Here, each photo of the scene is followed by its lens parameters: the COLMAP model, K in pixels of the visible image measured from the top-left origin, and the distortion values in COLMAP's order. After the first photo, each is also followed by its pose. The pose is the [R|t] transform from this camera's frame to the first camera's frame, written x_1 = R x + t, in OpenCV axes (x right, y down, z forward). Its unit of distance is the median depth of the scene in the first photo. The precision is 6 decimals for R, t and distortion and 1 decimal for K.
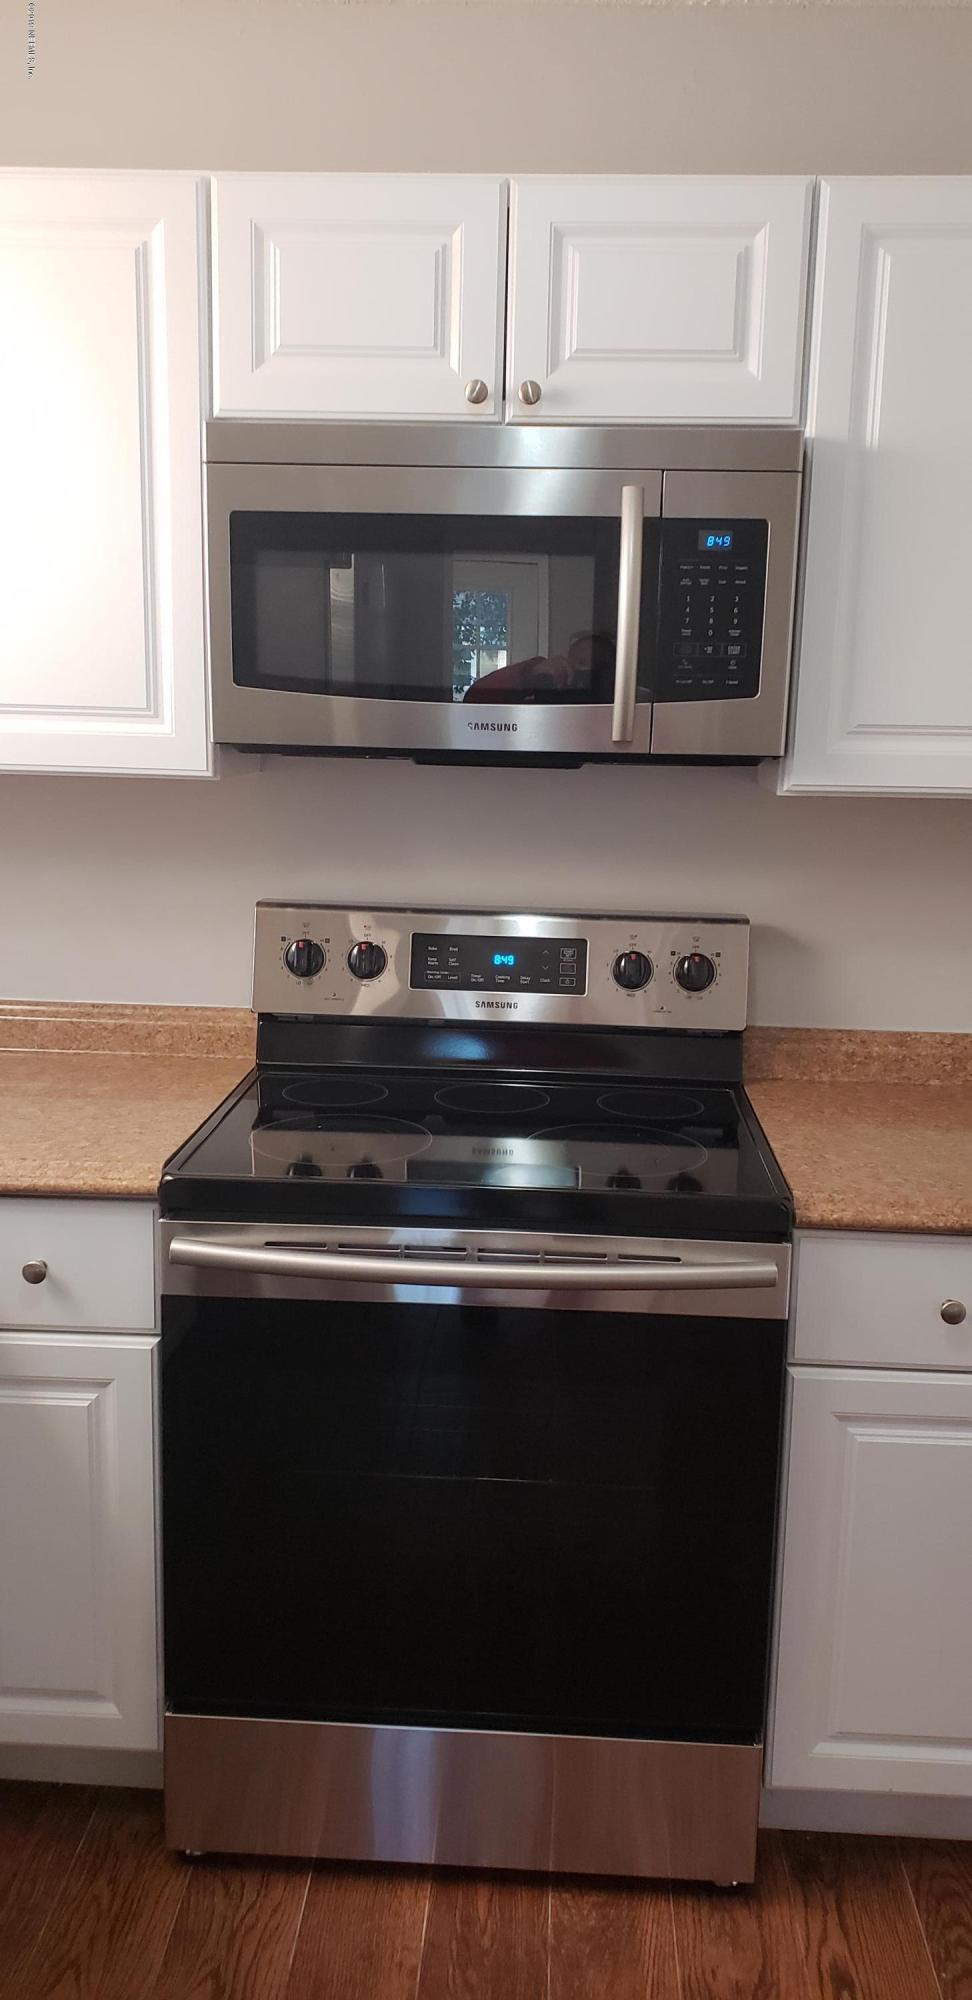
lens RADIAL K [[1550.0, 0, 494.4], [0, 1550.0, 1017.7], [0, 0, 1]] dist [0.030166, -0.008445]
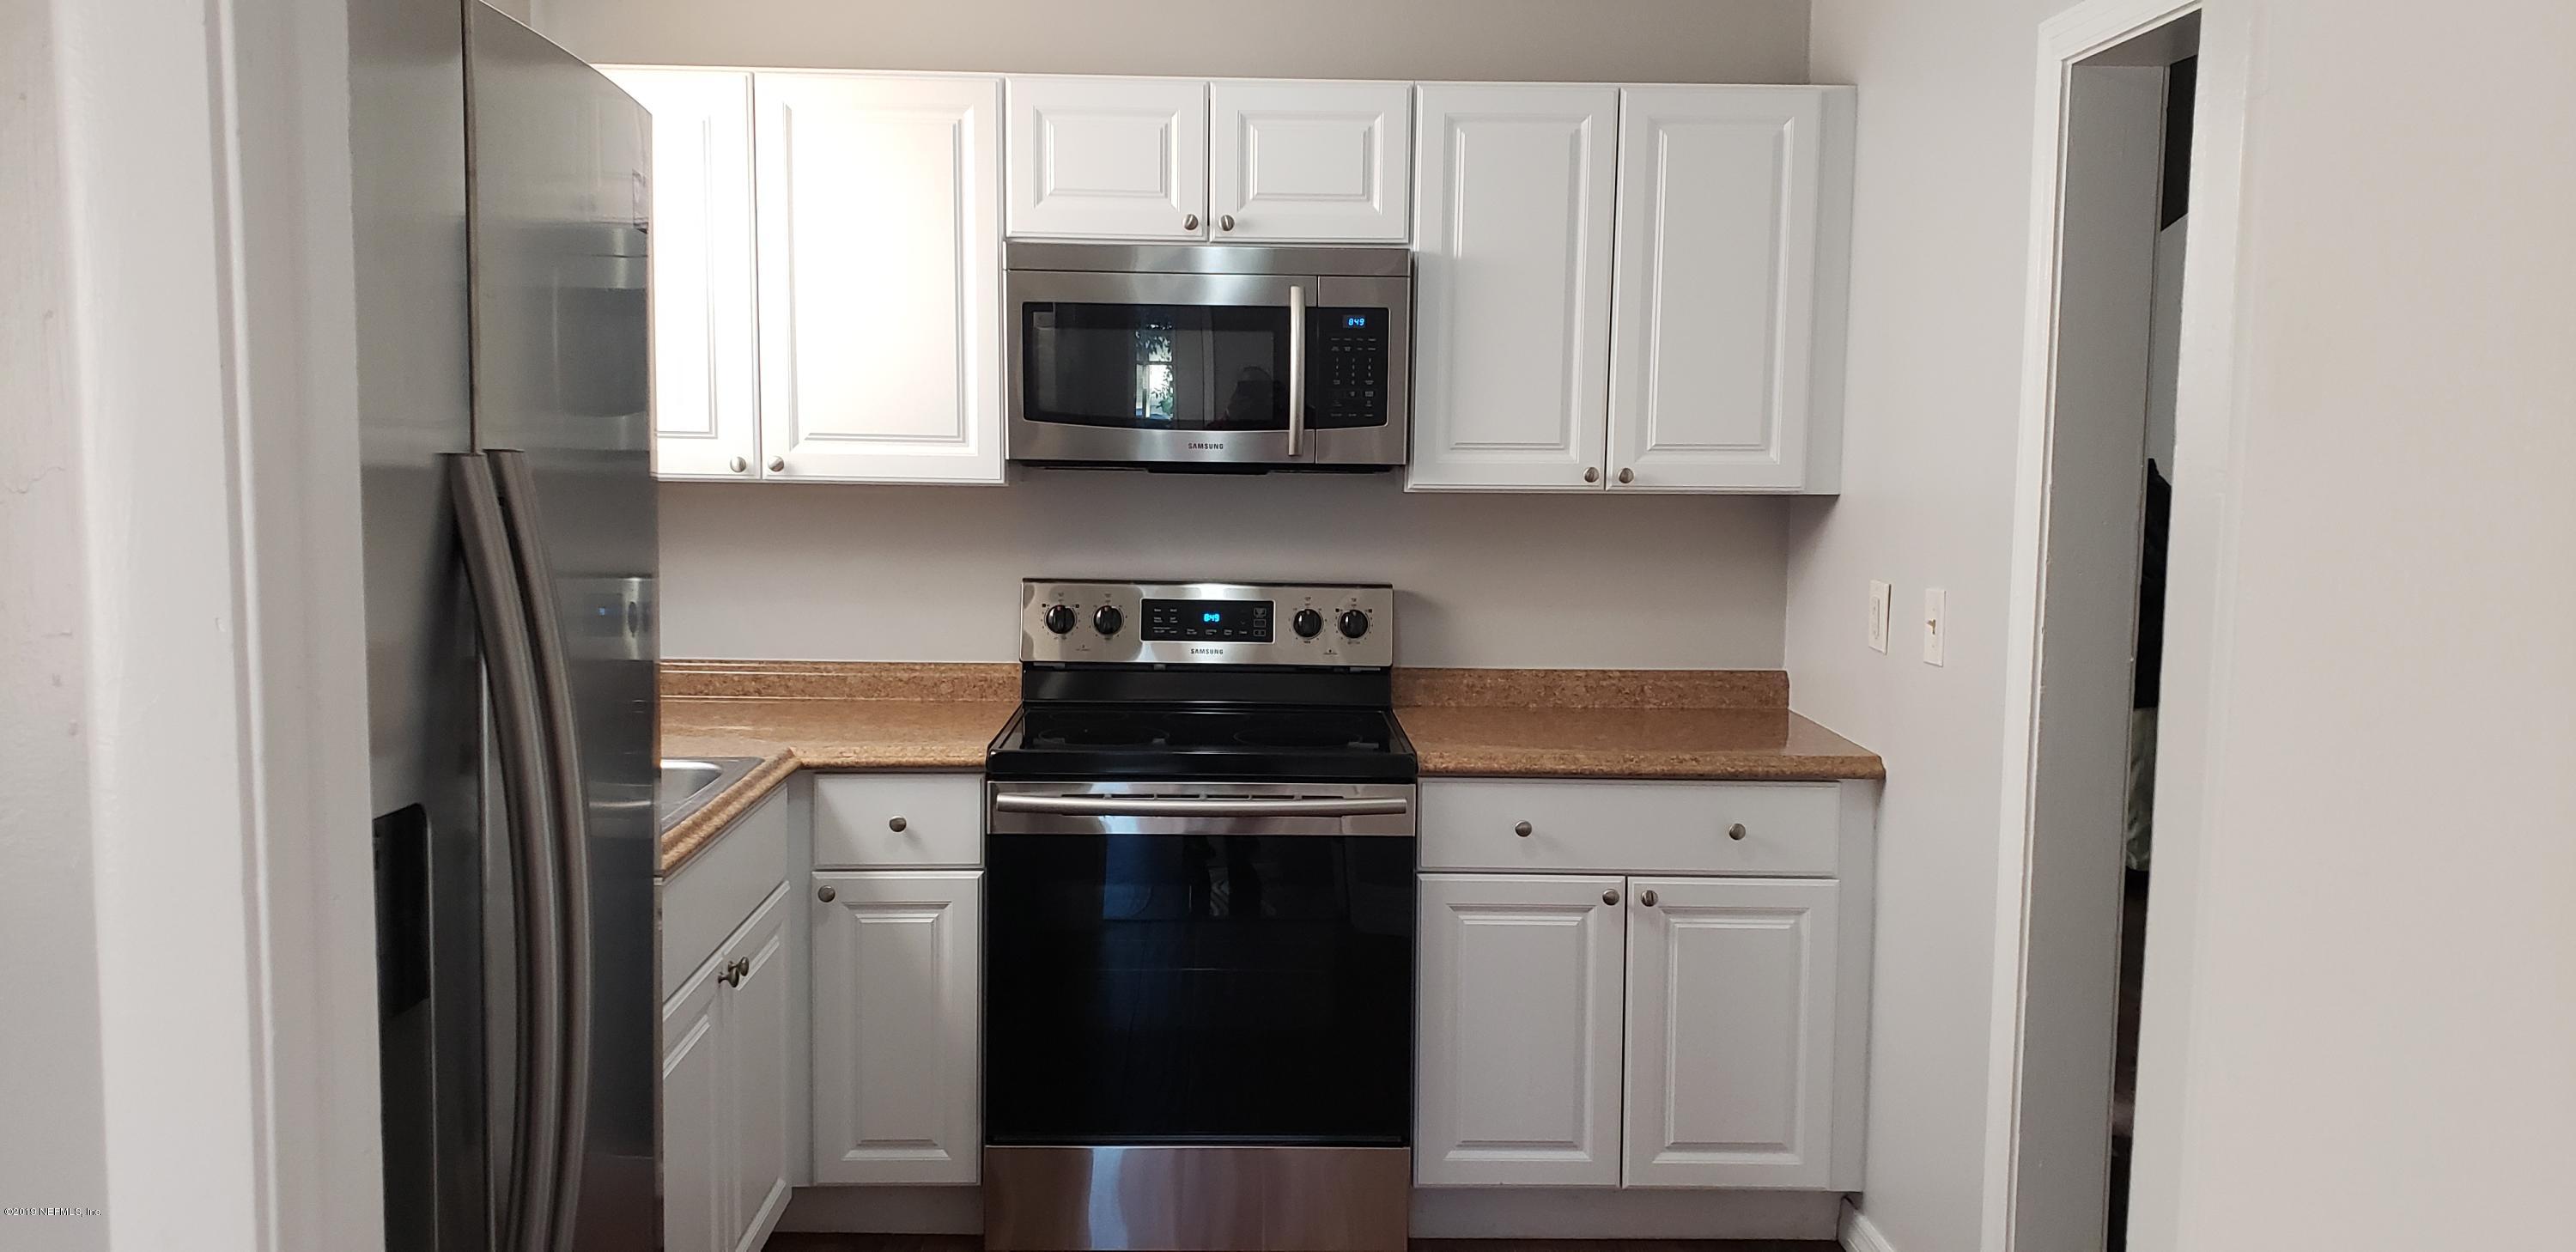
lens RADIAL K [[1761.2, 0, 1288.0], [0, 1761.2, 626.0], [0, 0, 1]] dist [0.147705, -0.298836]
pose [[0.996985, -0.018255, 0.075412, -0.052164], [0.024284, 0.996513, -0.079829, 0.113477], [-0.073692, 0.081420, 0.993952, -0.635026]]
